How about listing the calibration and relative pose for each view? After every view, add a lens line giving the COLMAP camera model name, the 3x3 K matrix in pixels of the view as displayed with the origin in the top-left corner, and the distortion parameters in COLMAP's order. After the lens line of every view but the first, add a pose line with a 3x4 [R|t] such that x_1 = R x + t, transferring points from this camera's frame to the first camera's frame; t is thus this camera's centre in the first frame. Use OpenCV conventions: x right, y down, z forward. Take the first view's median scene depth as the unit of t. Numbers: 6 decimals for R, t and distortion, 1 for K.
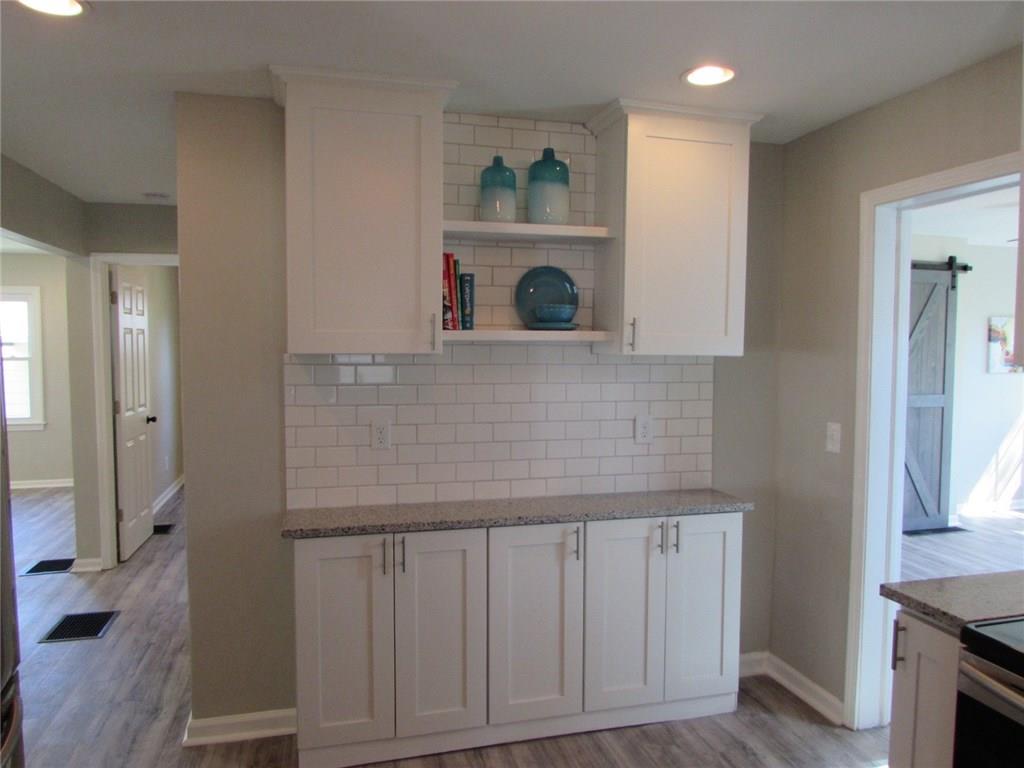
lens RADIAL K [[725.0, 0, 511.3], [0, 725.0, 386.5], [0, 0, 1]] dist [-0.035584, 0.013049]
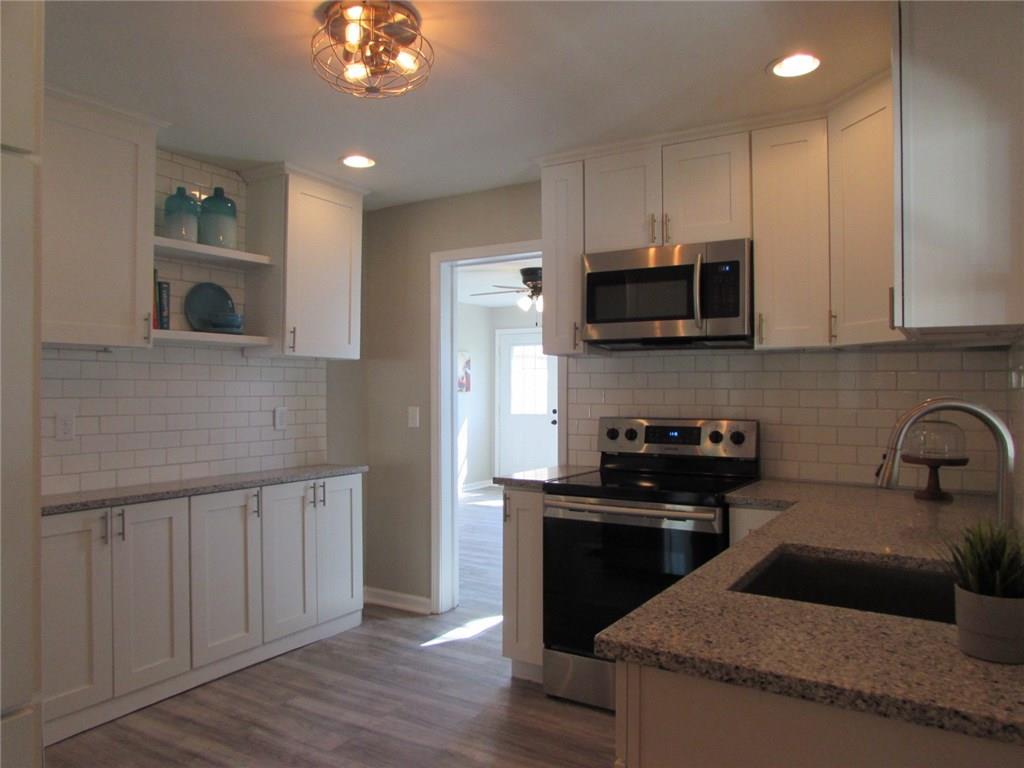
lens RADIAL K [[725.0, 0, 515.0], [0, 725.0, 388.6], [0, 0, 1]] dist [-0.035584, 0.013049]
pose [[0.728611, -0.006183, 0.684899, -0.429563], [0.047147, 0.998040, -0.041146, 0.088089], [-0.683303, 0.062271, 0.727475, -0.219778]]
